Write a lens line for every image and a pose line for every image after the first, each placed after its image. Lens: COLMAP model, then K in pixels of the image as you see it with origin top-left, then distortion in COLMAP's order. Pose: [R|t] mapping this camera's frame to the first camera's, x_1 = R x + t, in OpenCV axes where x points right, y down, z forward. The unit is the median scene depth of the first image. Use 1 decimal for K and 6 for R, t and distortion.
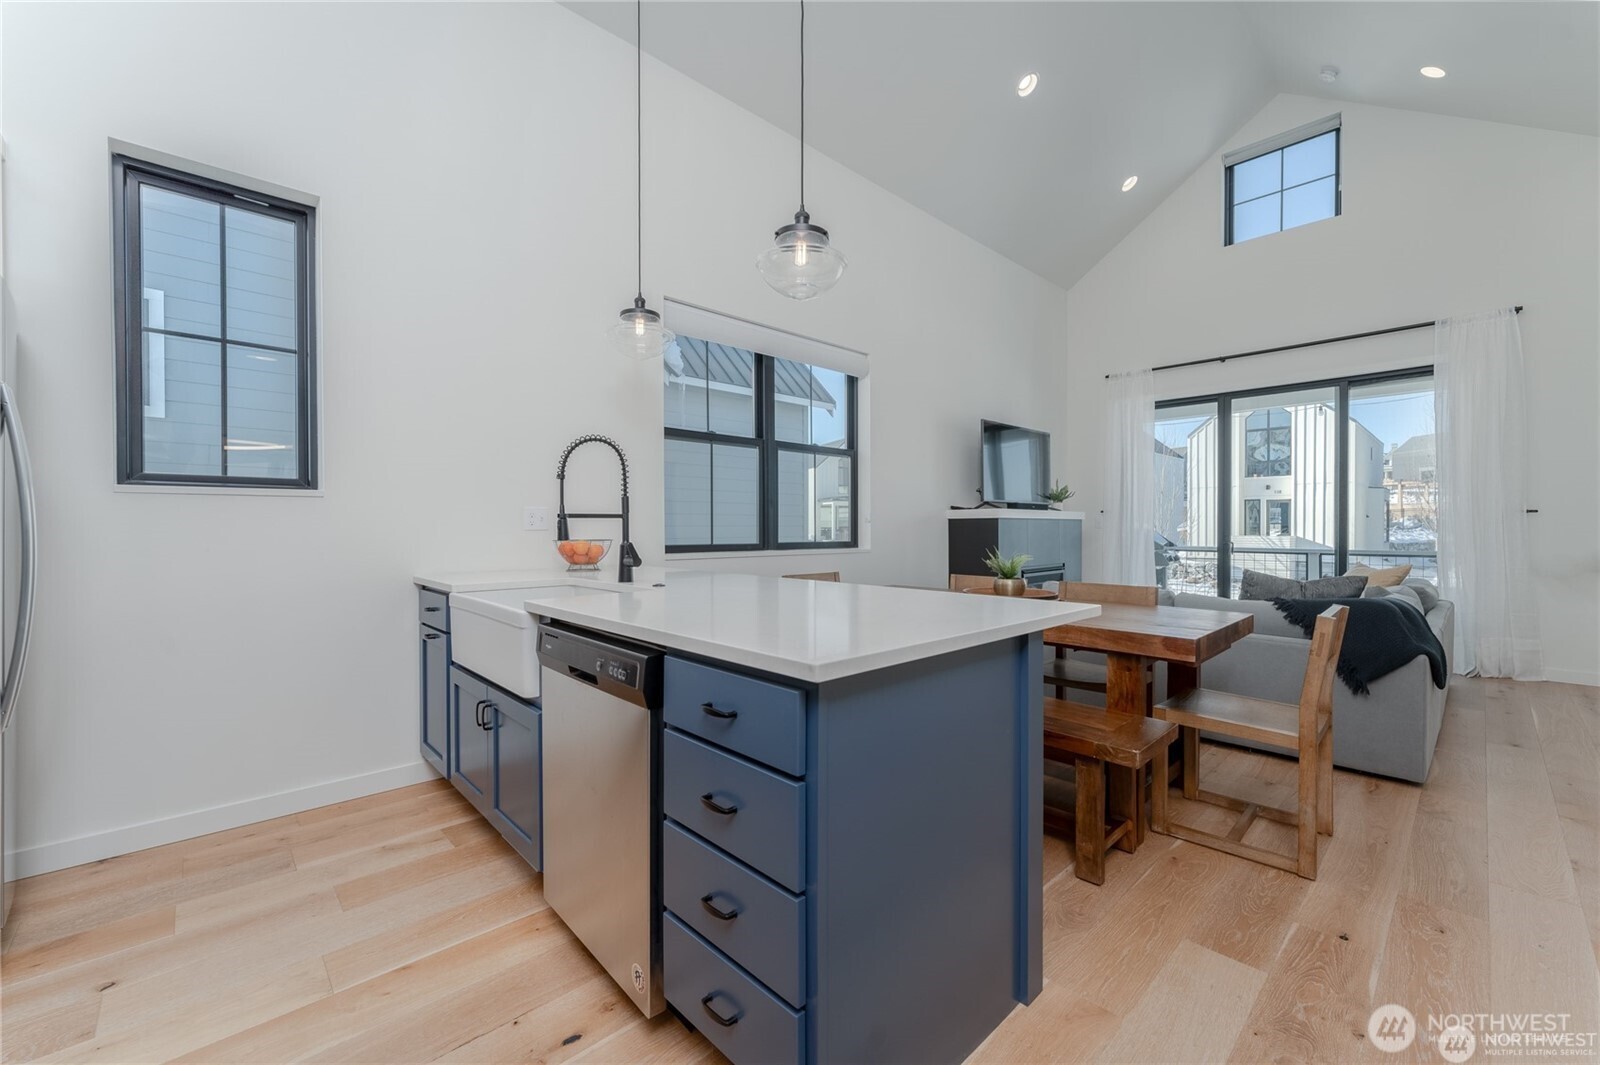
lens RADIAL K [[641.0, 0, 798.0], [0, 641.0, 534.6], [0, 0, 1]] dist [0.002045, 0.000117]
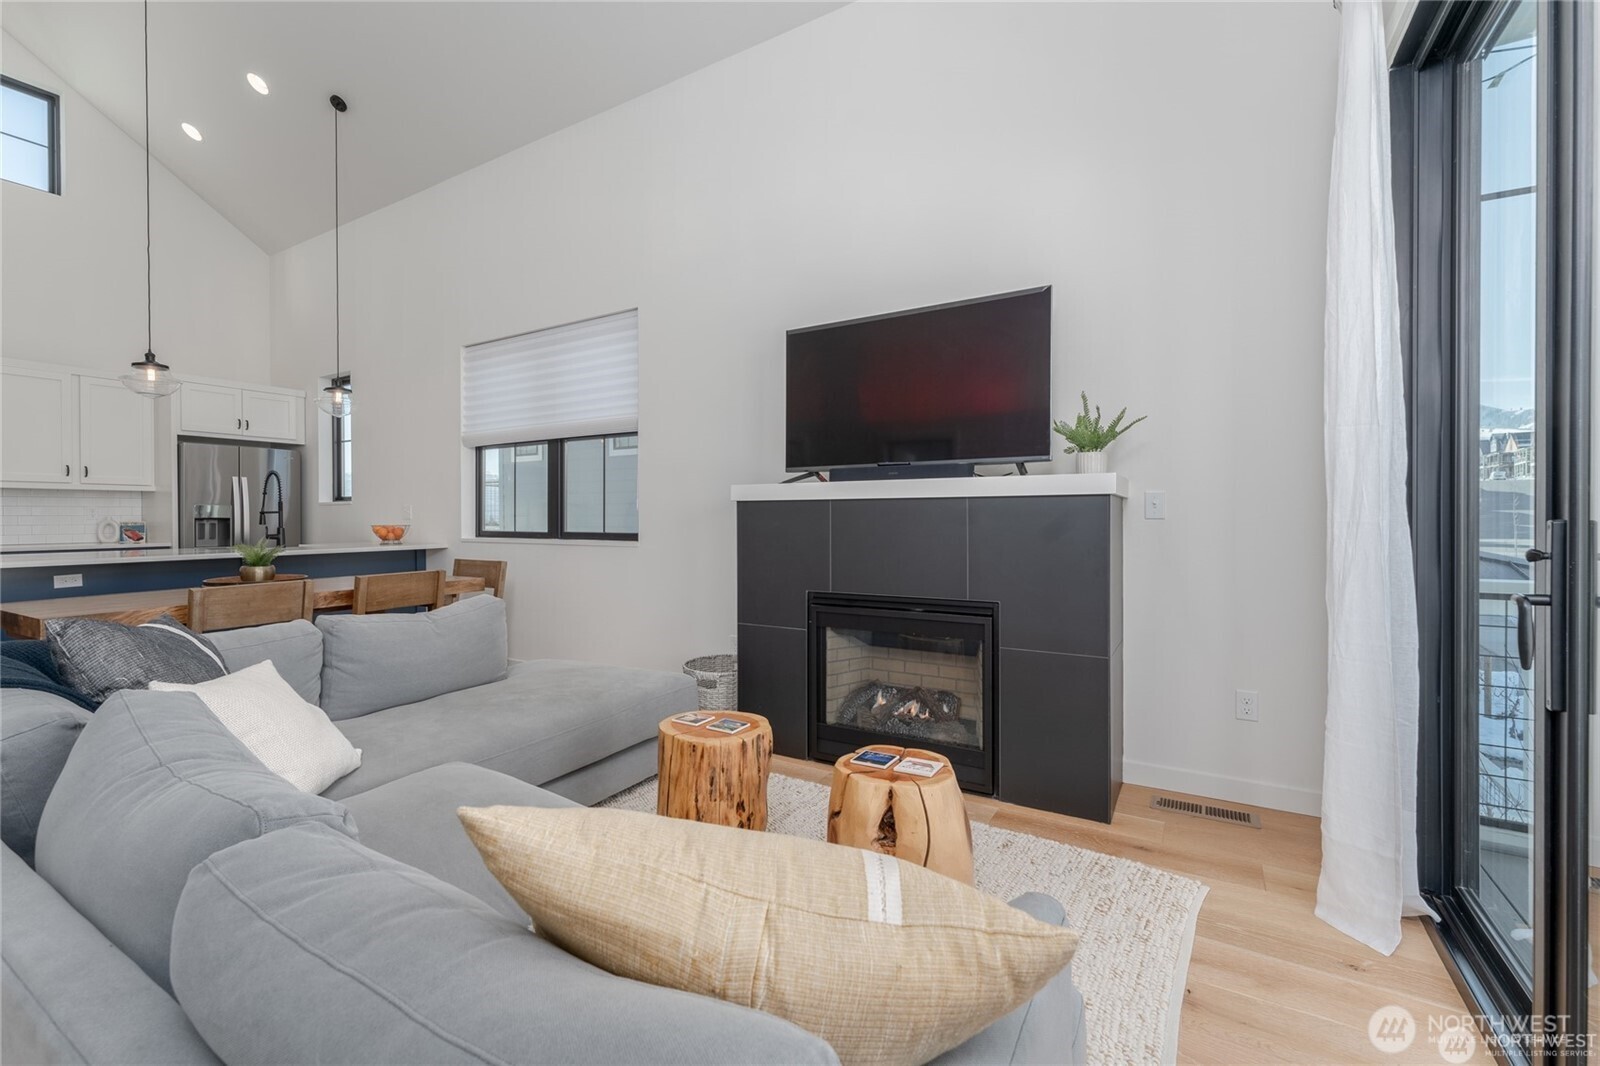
lens RADIAL K [[714.1, 0, 796.4], [0, 714.1, 524.2], [0, 0, 1]] dist [-0.000473, -0.000845]
pose [[0.250490, 0.011556, -0.968050, 2.221010], [-0.006324, 0.999927, 0.010301, -0.026726], [0.968099, 0.003541, 0.250545, 2.035176]]
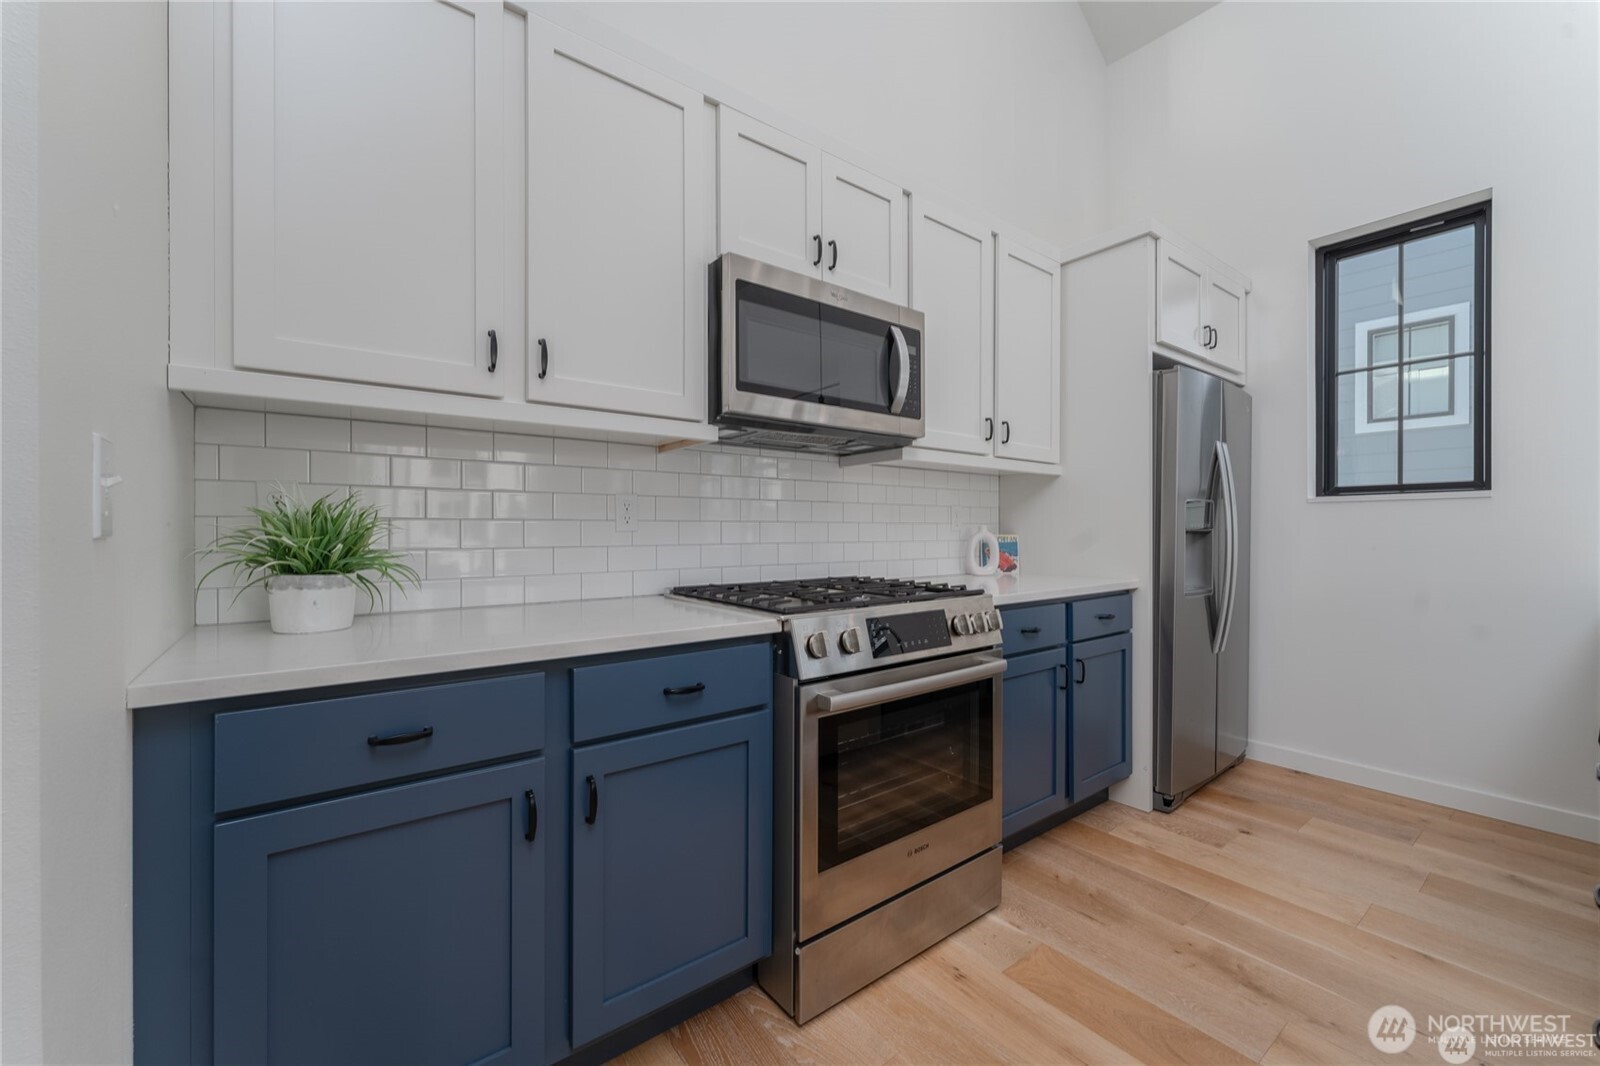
lens RADIAL K [[645.1, 0, 811.1], [0, 645.1, 534.3], [0, 0, 1]] dist [0.000733, 0.000050]
pose [[-0.084425, 0.005046, -0.996417, 0.349638], [-0.009370, 0.999939, 0.005858, 0.000706], [0.996386, 0.009831, -0.084372, 0.068550]]
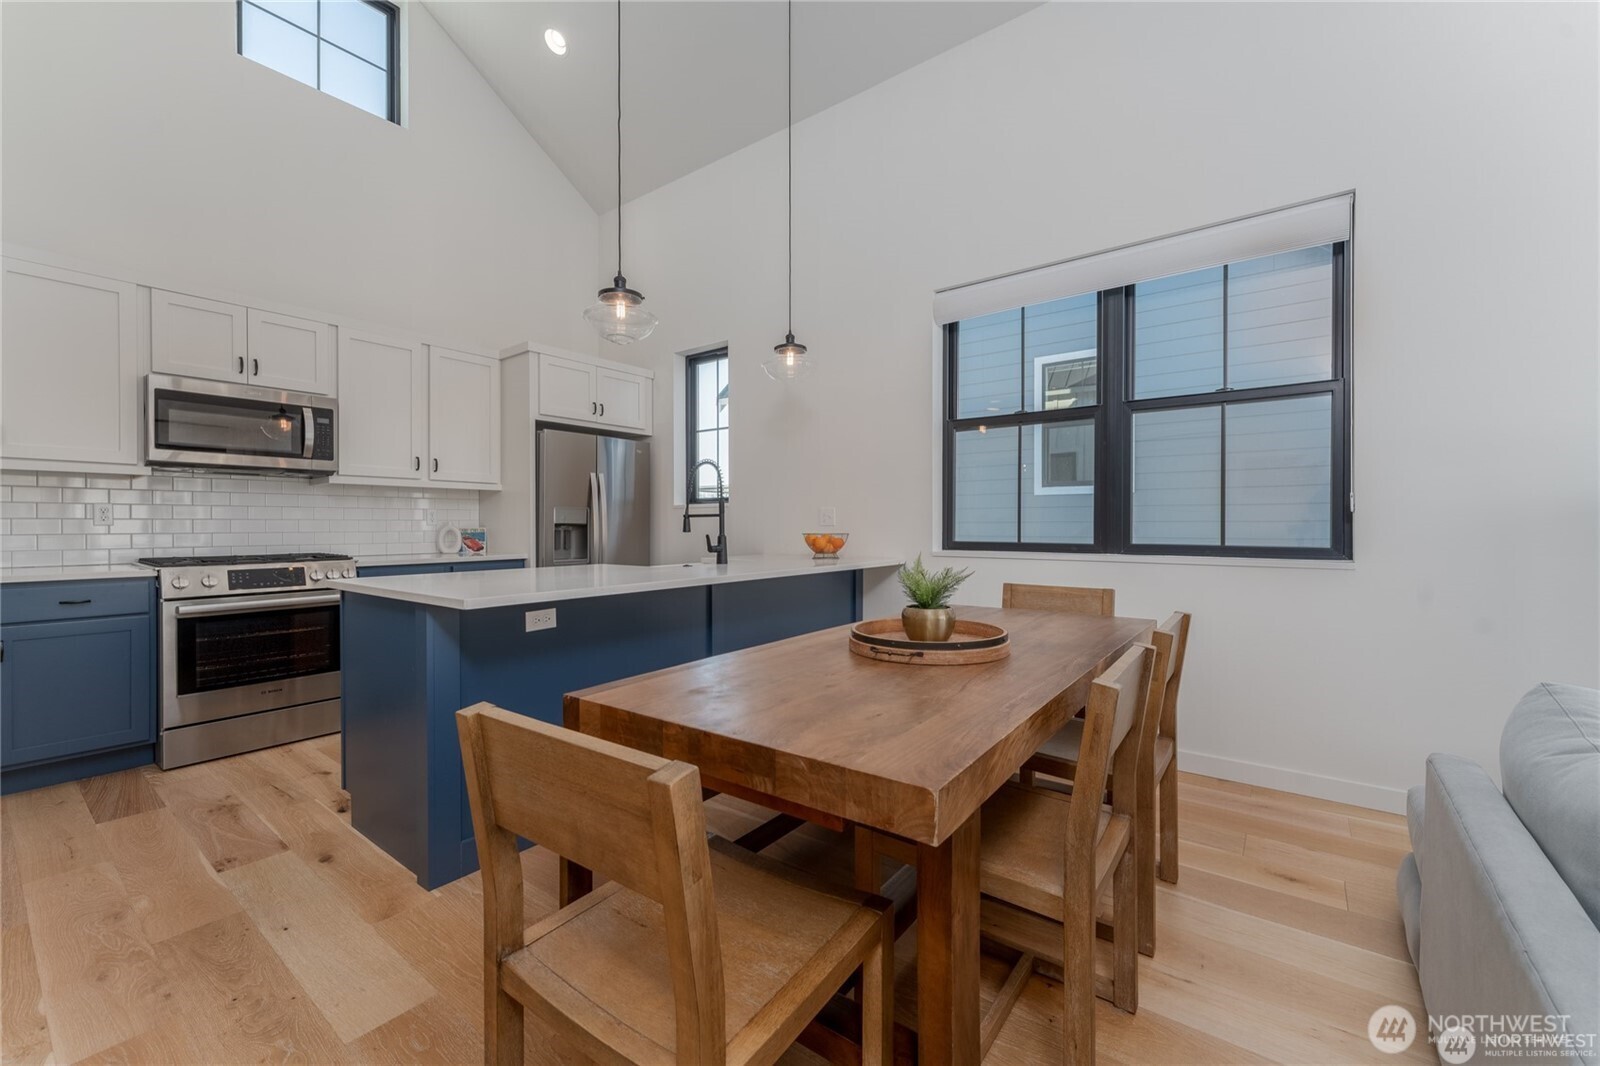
lens RADIAL K [[642.9, 0, 812.6], [0, 642.9, 527.3], [0, 0, 1]] dist [0.003083, 0.000110]
pose [[0.171048, 0.003422, -0.985257, 1.161201], [-0.008531, 0.999962, 0.001993, -0.007833], [0.985226, 0.008064, 0.171071, 1.007876]]
